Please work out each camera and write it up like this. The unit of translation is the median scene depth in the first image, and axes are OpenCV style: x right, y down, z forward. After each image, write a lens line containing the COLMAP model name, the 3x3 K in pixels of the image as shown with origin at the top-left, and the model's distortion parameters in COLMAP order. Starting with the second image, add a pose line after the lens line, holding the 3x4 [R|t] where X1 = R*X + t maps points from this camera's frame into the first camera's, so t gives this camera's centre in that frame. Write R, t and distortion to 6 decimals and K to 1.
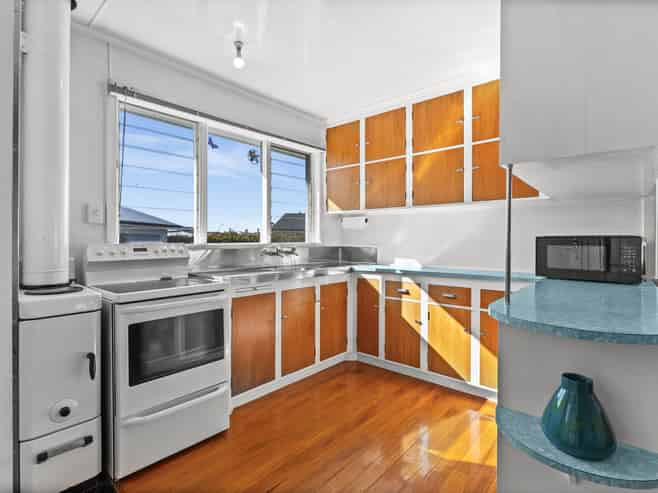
lens RADIAL K [[333.9, 0, 329.5], [0, 333.9, 245.8], [0, 0, 1]] dist [-0.002102, 0.000147]
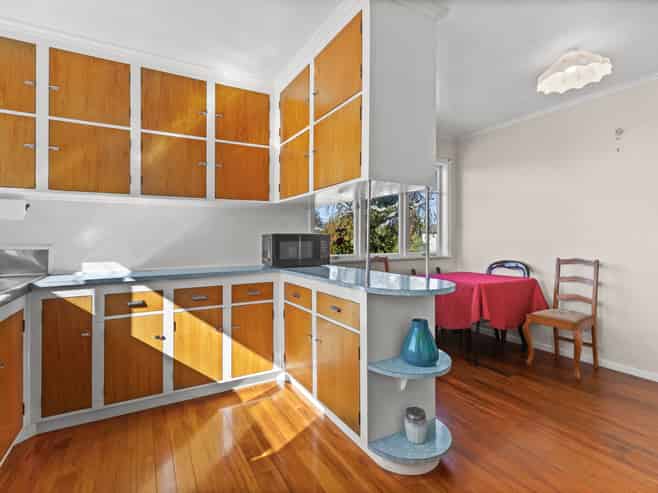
lens RADIAL K [[333.9, 0, 329.4], [0, 333.9, 239.4], [0, 0, 1]] dist [-0.002102, 0.000147]
pose [[0.327140, -0.009522, 0.944928, -0.371854], [0.017904, 0.999832, 0.003877, -0.008863], [-0.944806, 0.015650, 0.327255, 0.333493]]
